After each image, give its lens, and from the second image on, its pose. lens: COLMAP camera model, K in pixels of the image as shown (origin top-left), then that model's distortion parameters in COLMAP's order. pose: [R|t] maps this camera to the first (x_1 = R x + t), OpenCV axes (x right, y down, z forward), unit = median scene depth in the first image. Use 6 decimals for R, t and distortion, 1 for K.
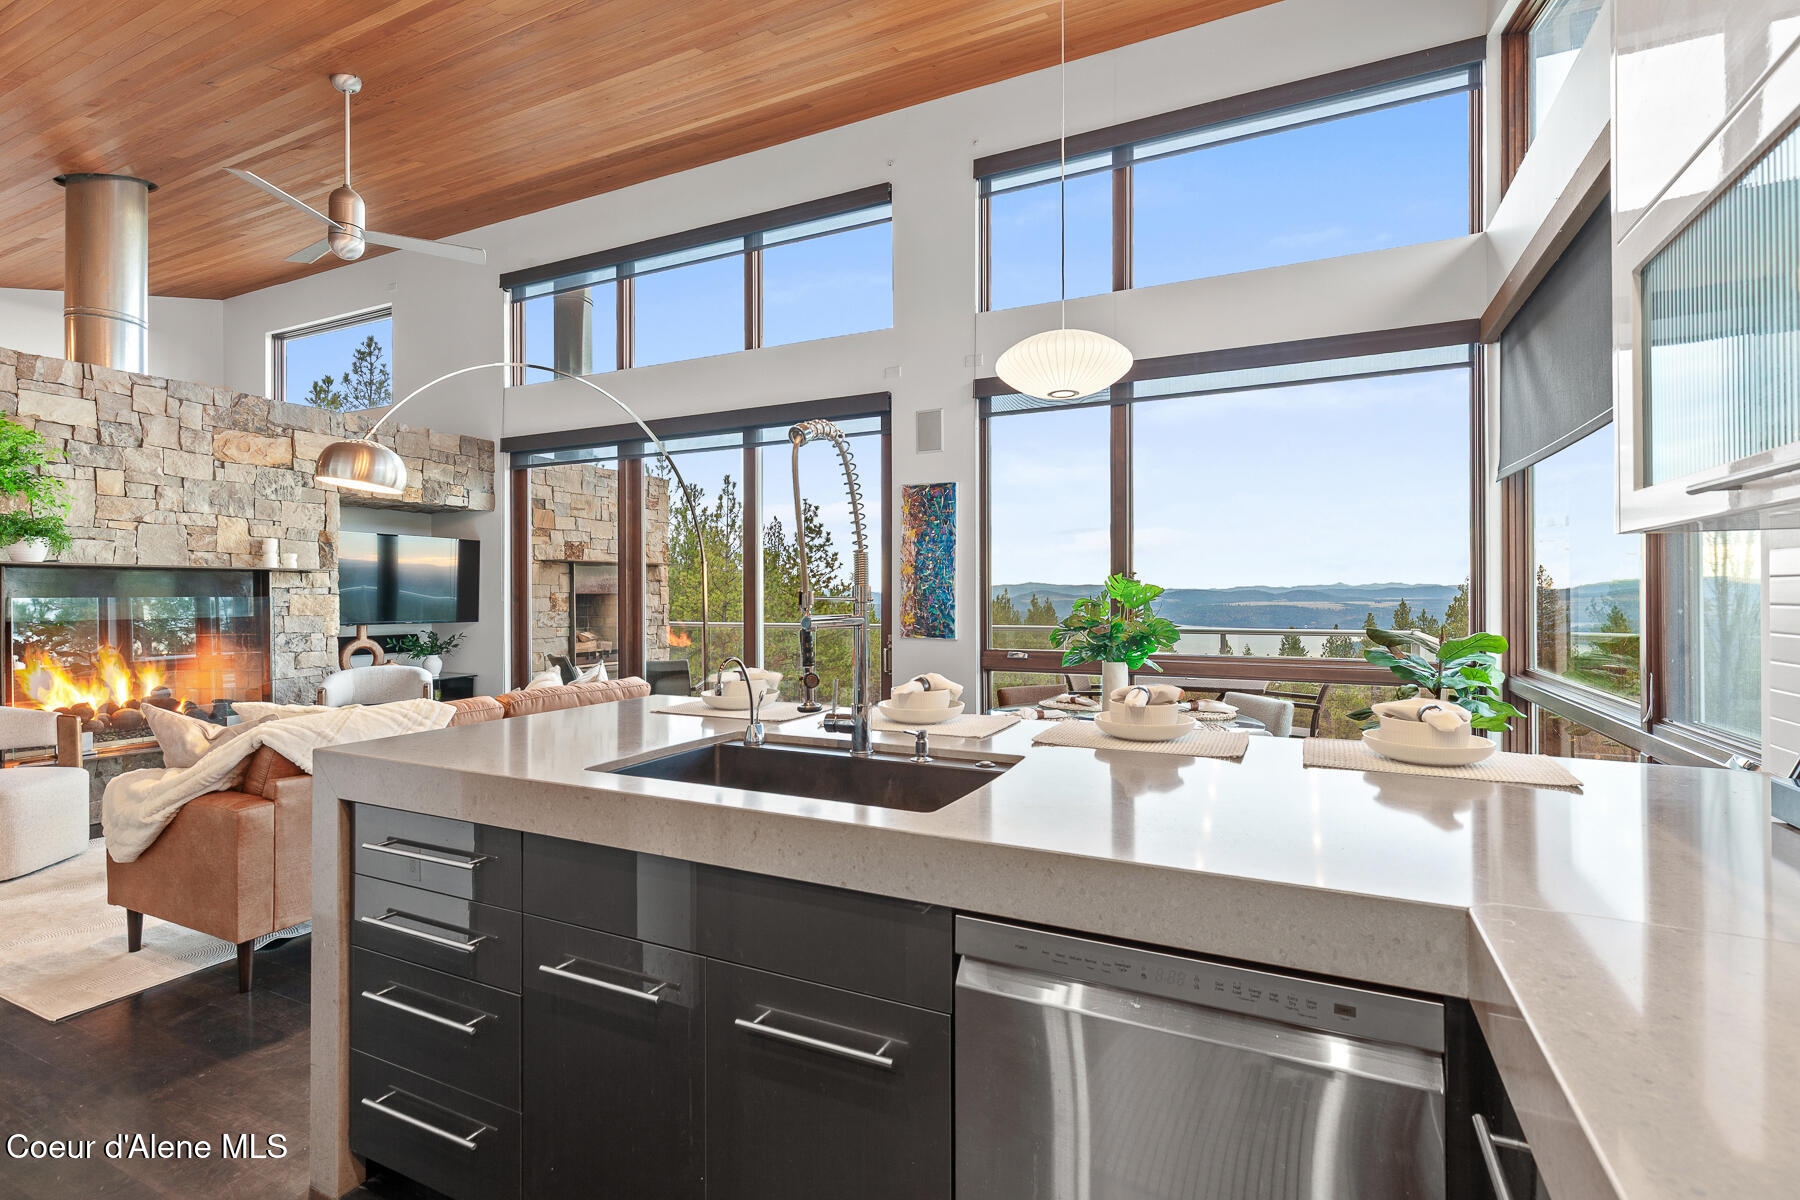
lens RADIAL K [[814.2, 0, 906.5], [0, 814.2, 603.3], [0, 0, 1]] dist [0.005279, 0.001287]
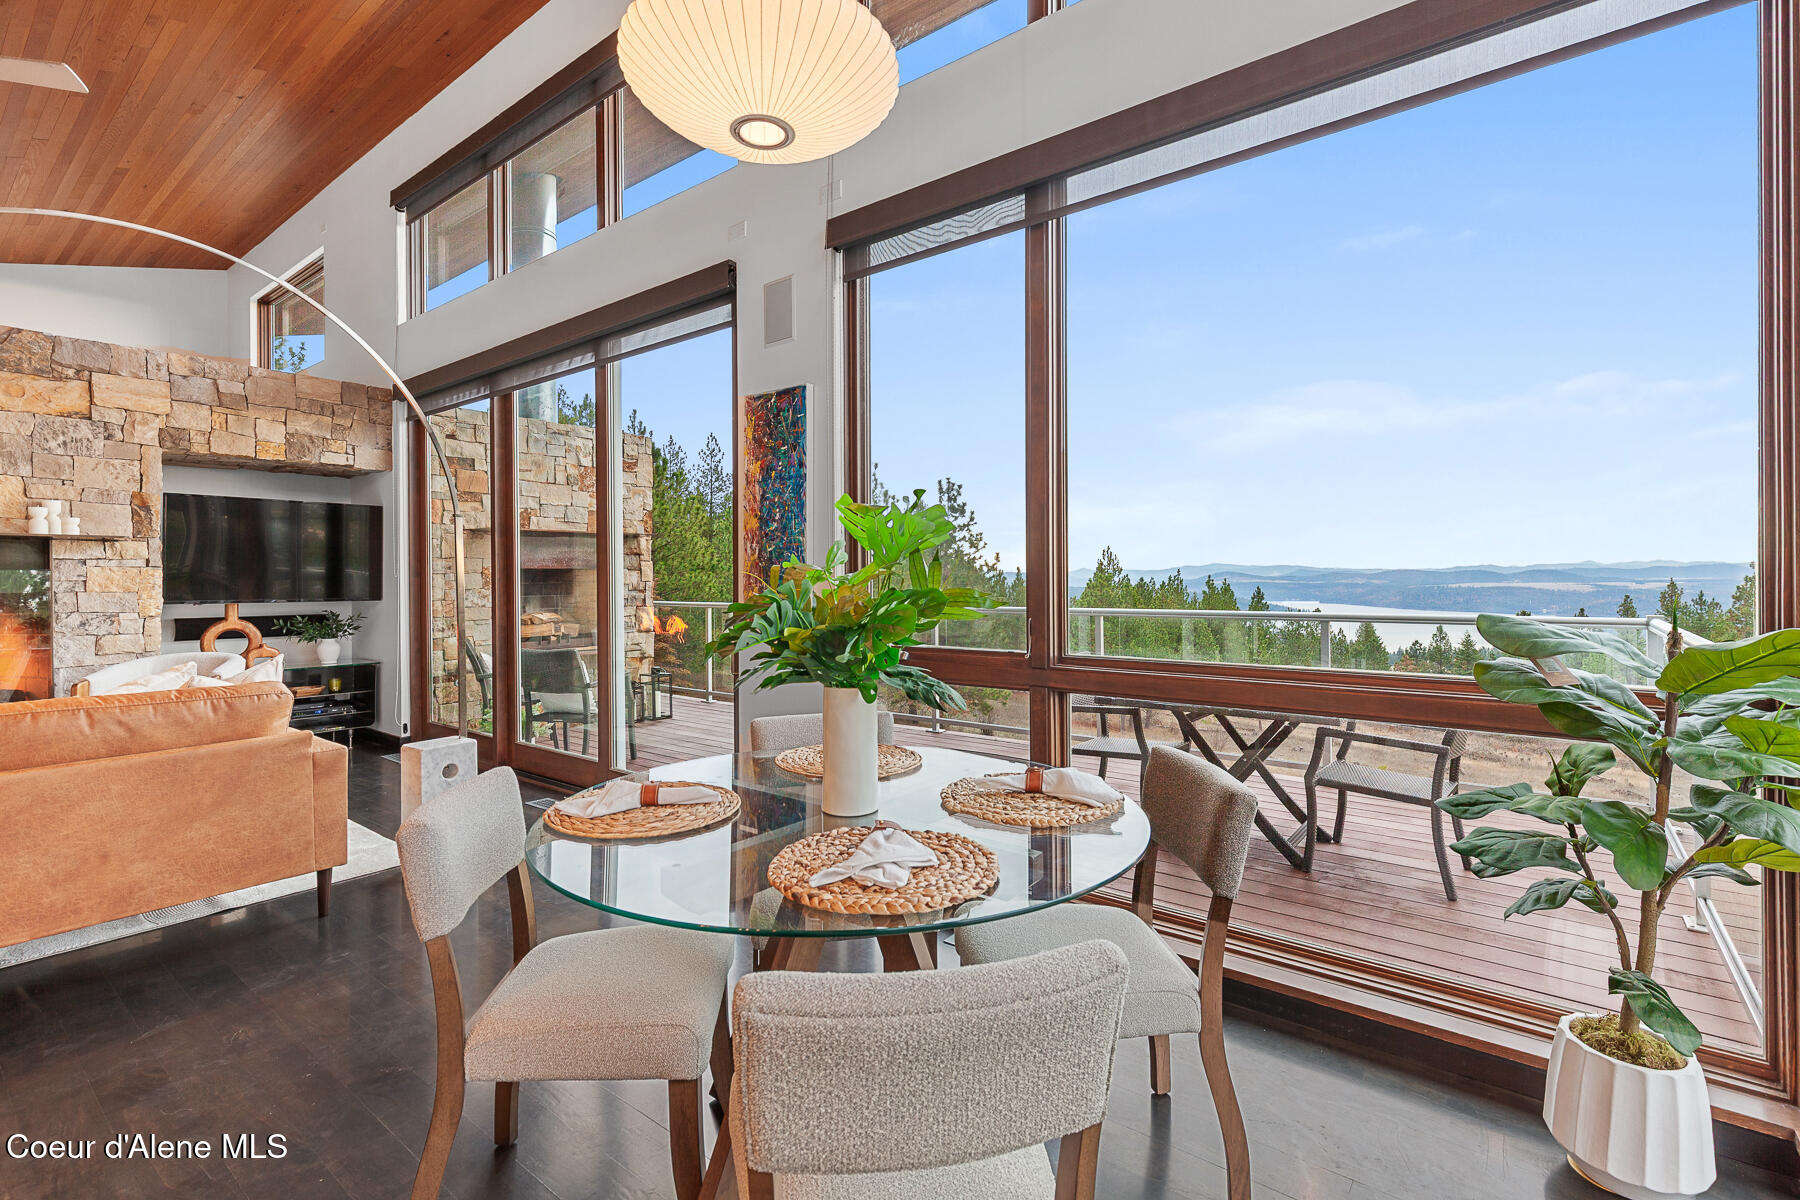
lens RADIAL K [[814.2, 0, 901.0], [0, 814.2, 582.8], [0, 0, 1]] dist [0.005279, 0.001287]
pose [[0.977944, -0.002485, -0.208851, 0.212340], [0.001860, 0.999993, -0.003188, 0.008576], [0.208857, 0.002729, 0.977942, 0.302842]]
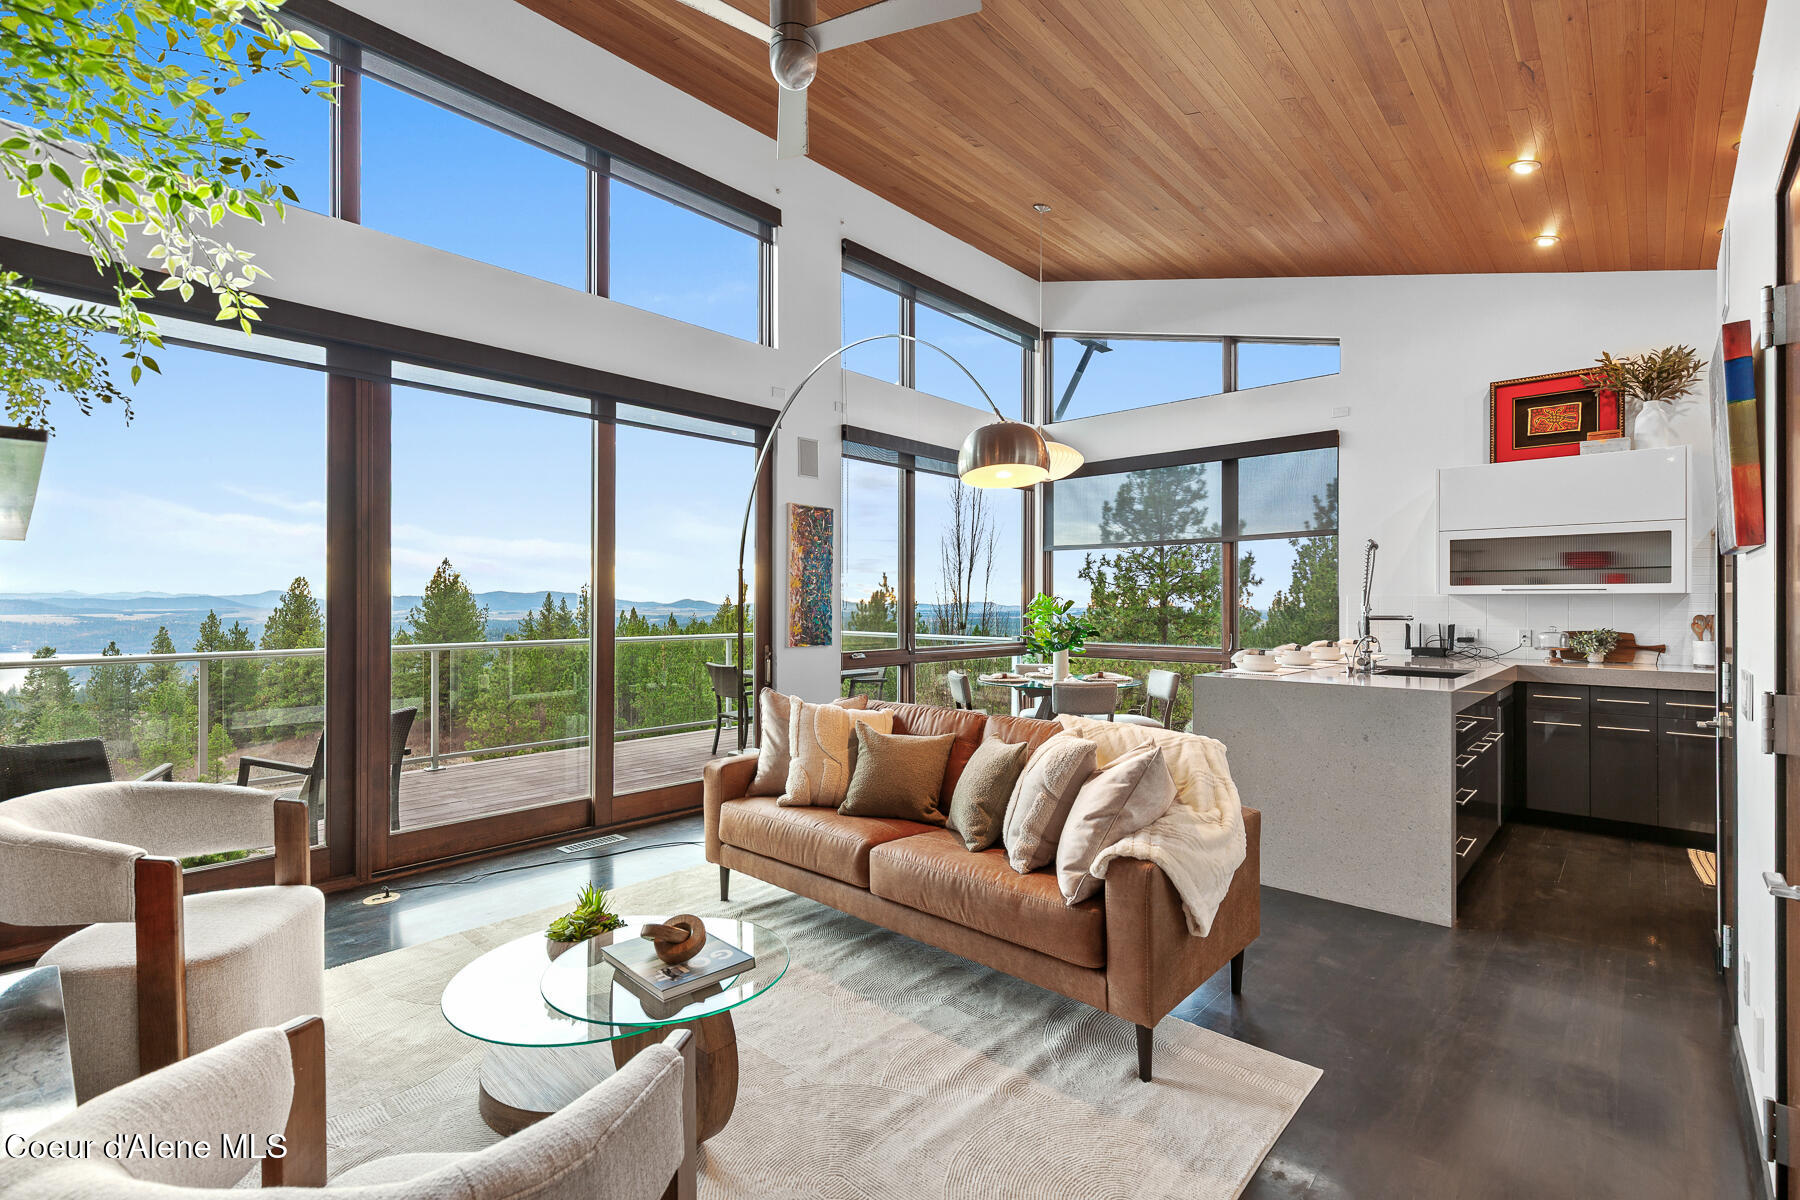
lens RADIAL K [[814.2, 0, 895.2], [0, 814.2, 604.9], [0, 0, 1]] dist [0.005279, 0.001287]
pose [[0.291717, 0.000355, 0.956504, -0.799287], [0.010231, 0.999942, -0.003491, -0.006630], [-0.956450, 0.010804, 0.291697, 0.459780]]
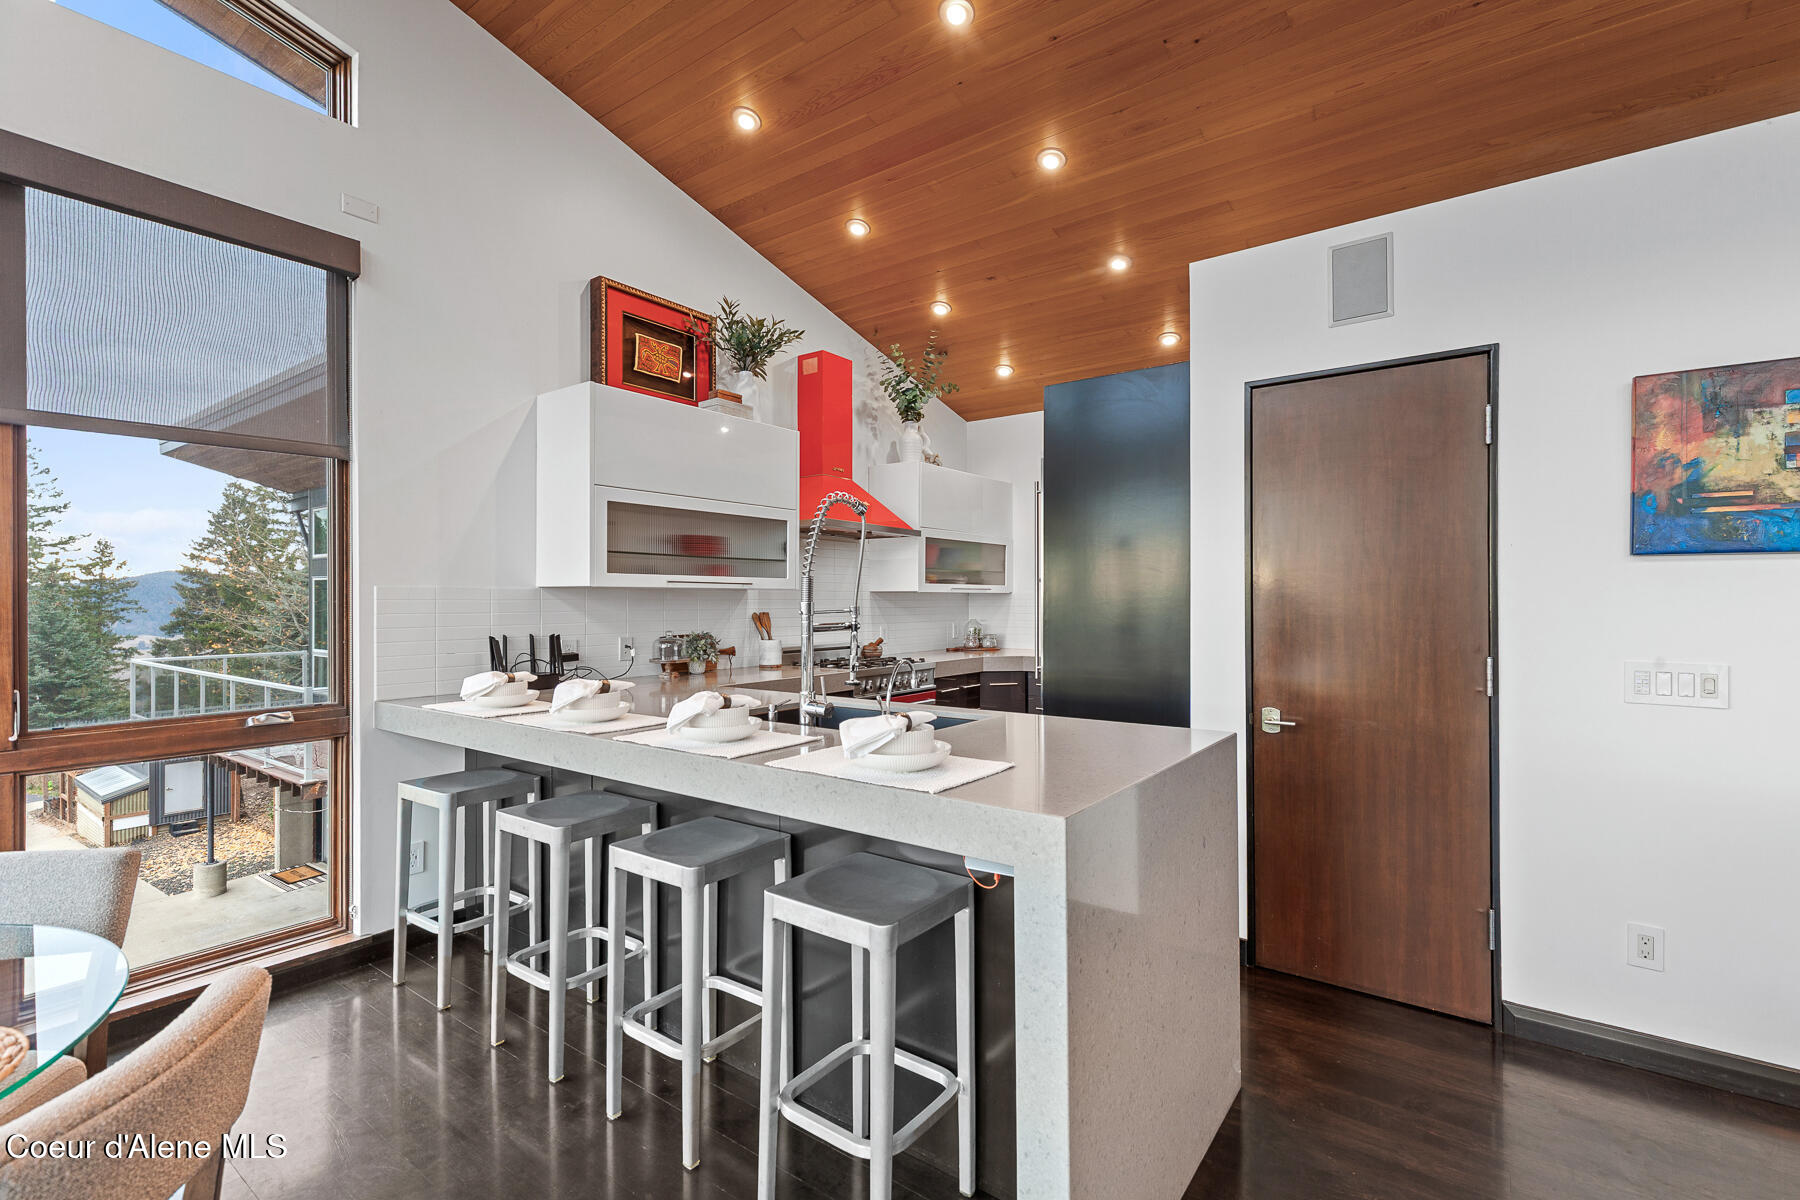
lens RADIAL K [[814.2, 0, 931.2], [0, 814.2, 600.6], [0, 0, 1]] dist [0.005279, 0.001287]
pose [[-0.984891, 0.003302, 0.173146, -0.137867], [0.005502, 0.999910, 0.012229, -0.010742], [-0.173090, 0.012997, -0.984820, 0.640949]]
